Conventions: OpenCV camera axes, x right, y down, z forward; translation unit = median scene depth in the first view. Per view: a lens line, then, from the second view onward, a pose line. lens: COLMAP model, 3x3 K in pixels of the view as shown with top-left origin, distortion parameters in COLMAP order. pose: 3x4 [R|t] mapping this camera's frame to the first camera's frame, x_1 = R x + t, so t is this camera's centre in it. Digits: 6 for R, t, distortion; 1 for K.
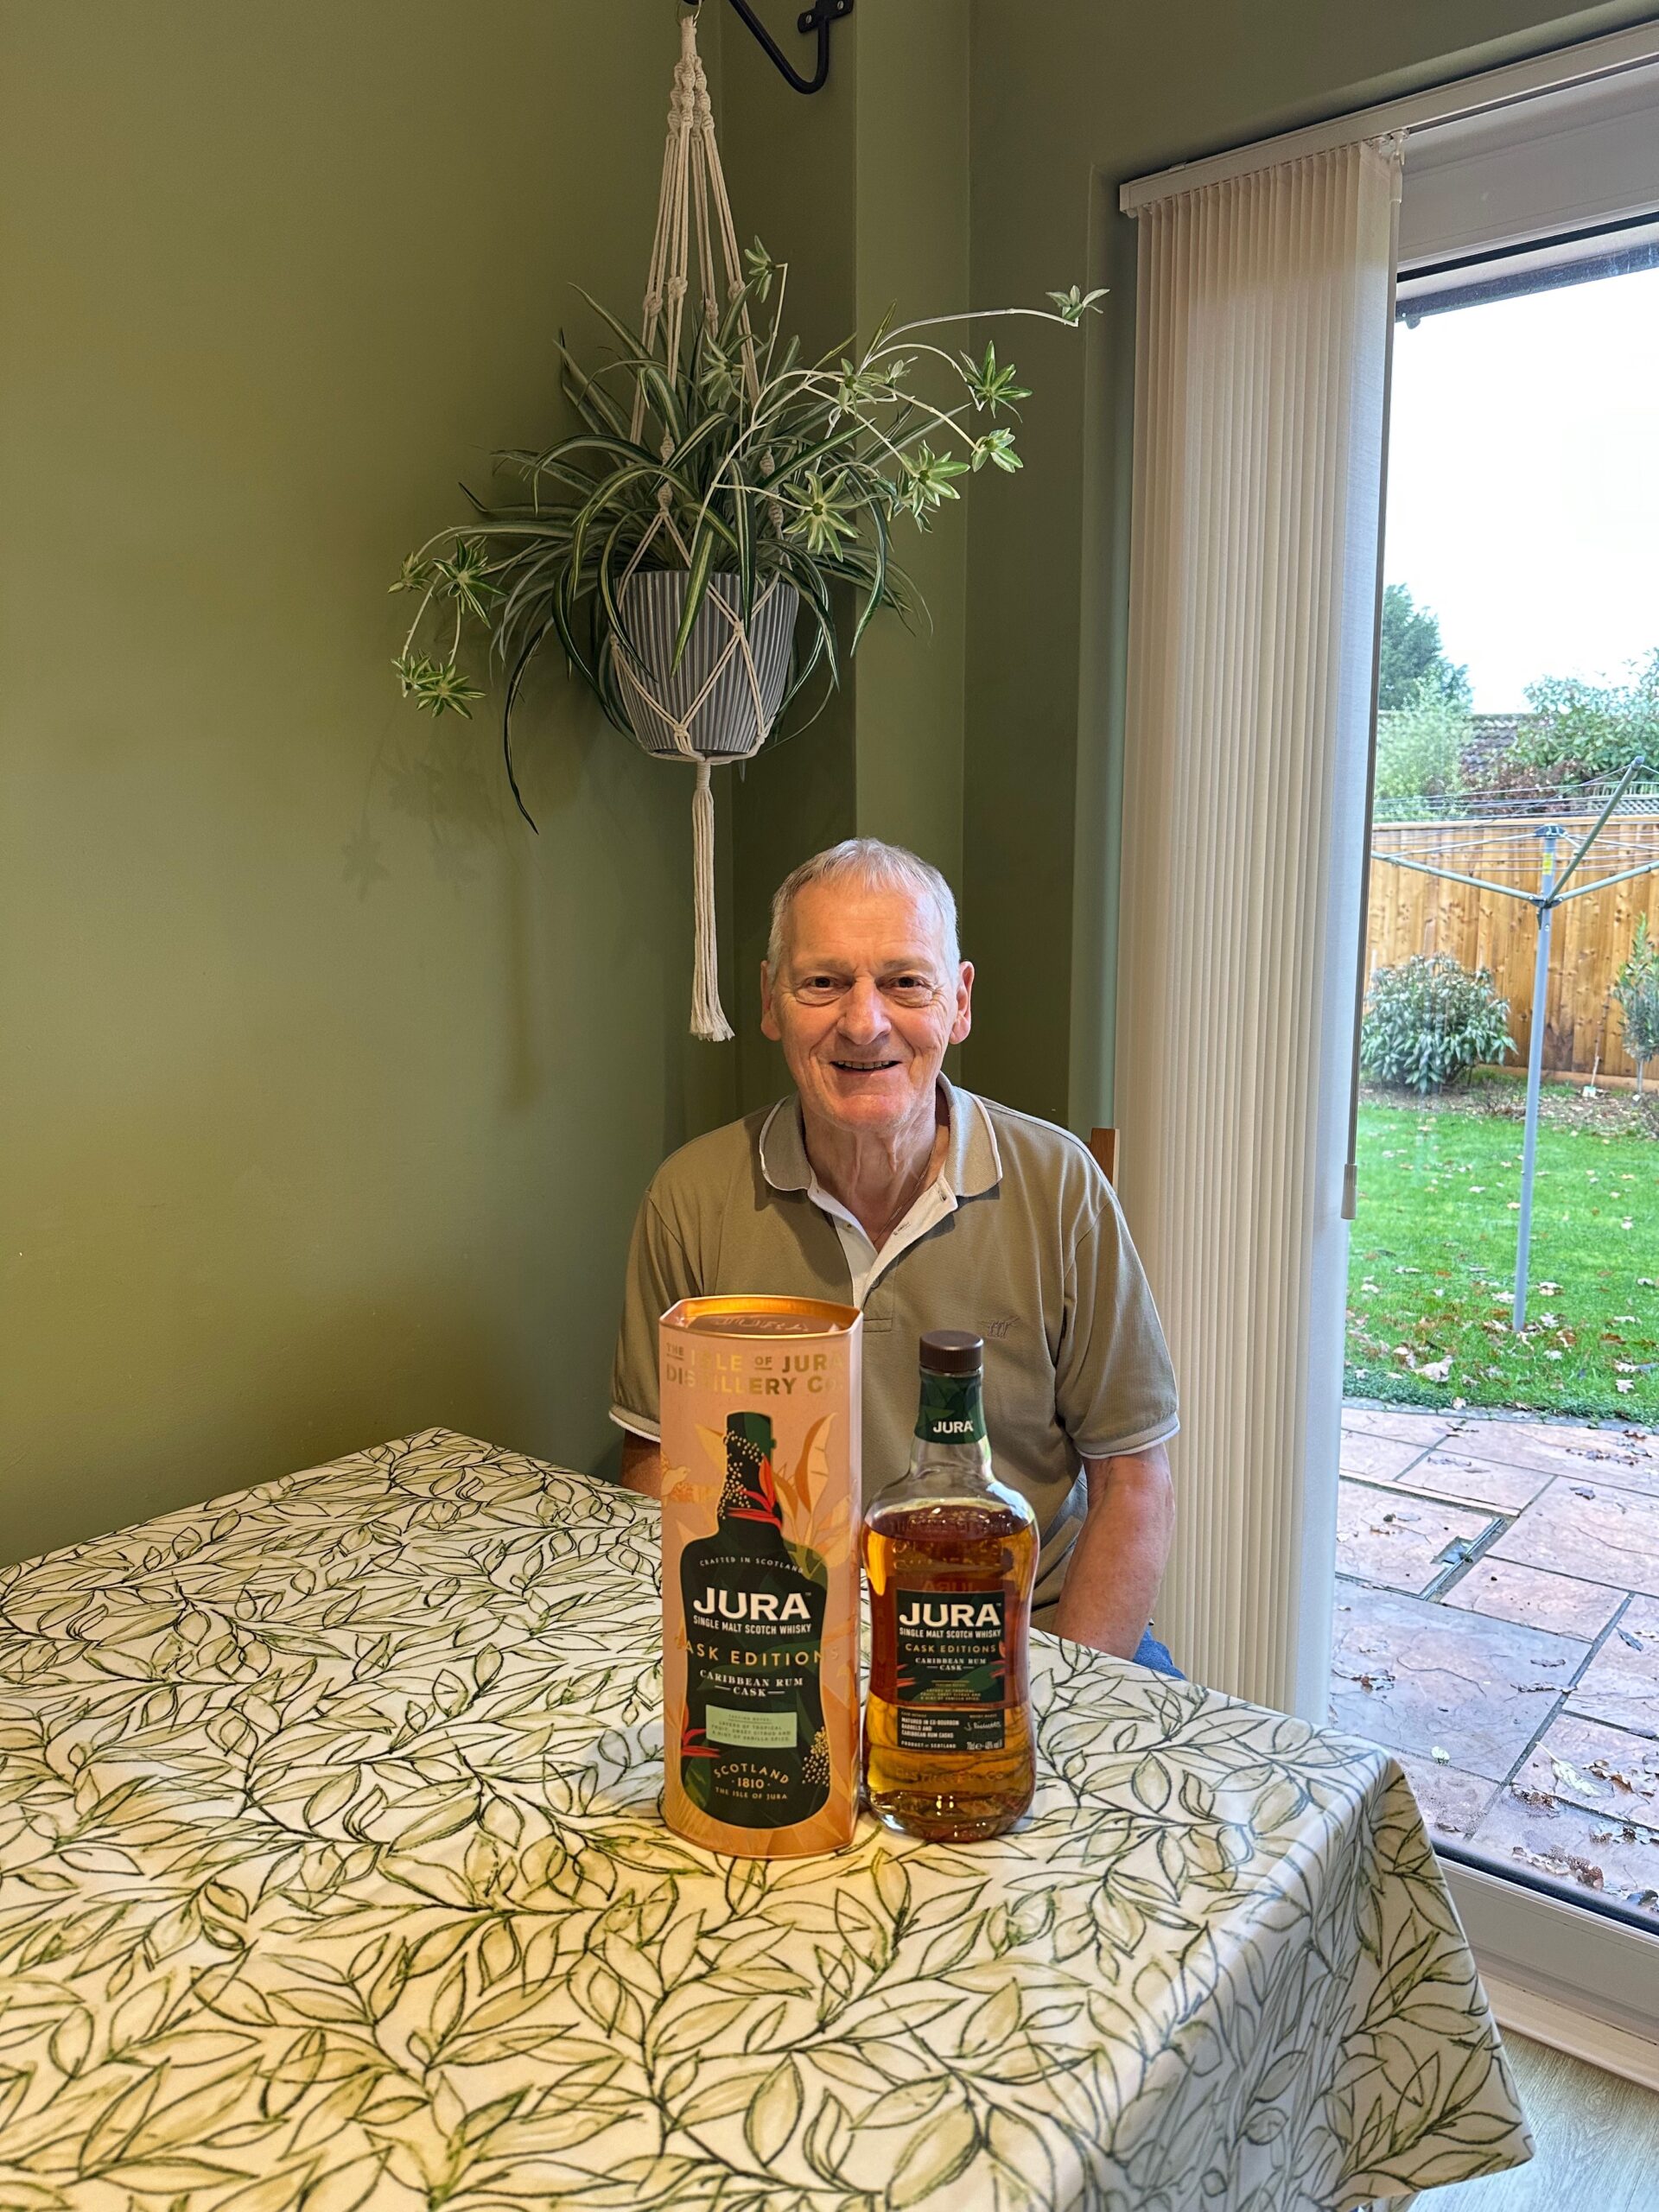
lens RADIAL K [[1668.5, 0, 835.1], [0, 1668.5, 1091.2], [0, 0, 1]] dist [-0.010358, -0.011830]
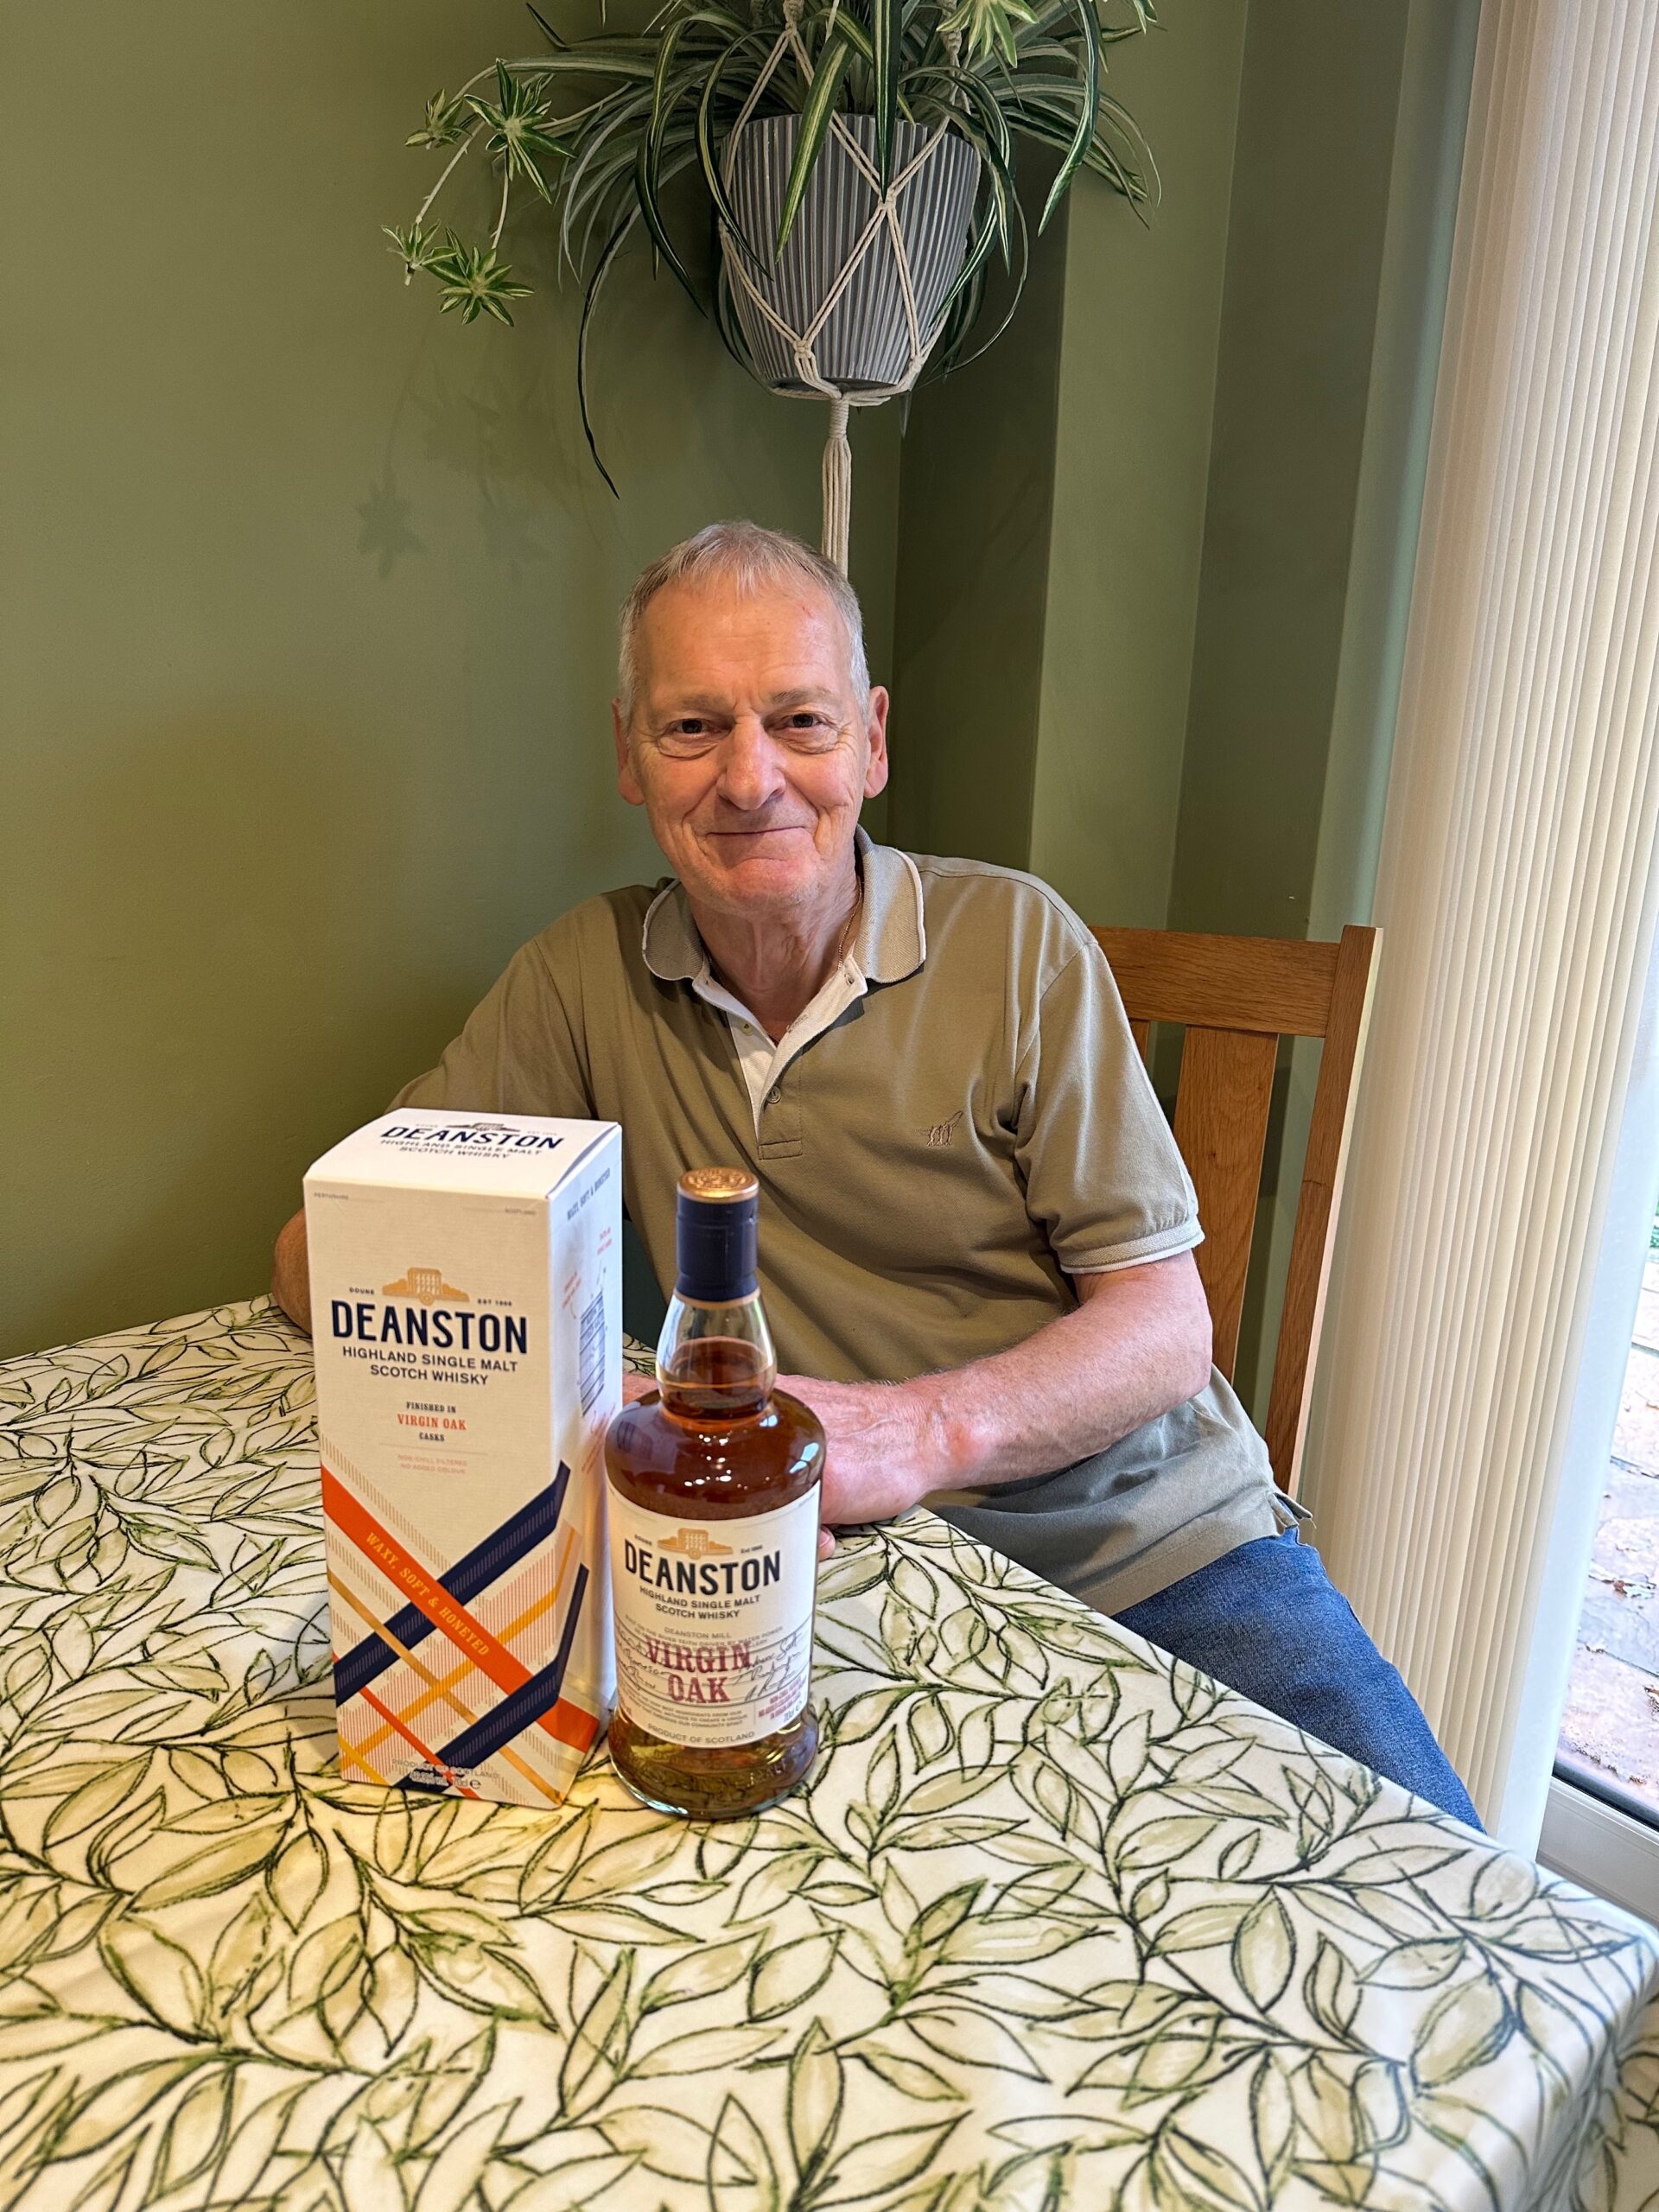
lens RADIAL K [[1668.5, 0, 808.7], [0, 1668.5, 1134.8], [0, 0, 1]] dist [-0.010358, -0.011830]
pose [[0.983390, 0.073235, -0.166074, 0.060866], [-0.045109, 0.984890, 0.167202, 0.002945], [0.175810, -0.156934, 0.971835, 0.238978]]
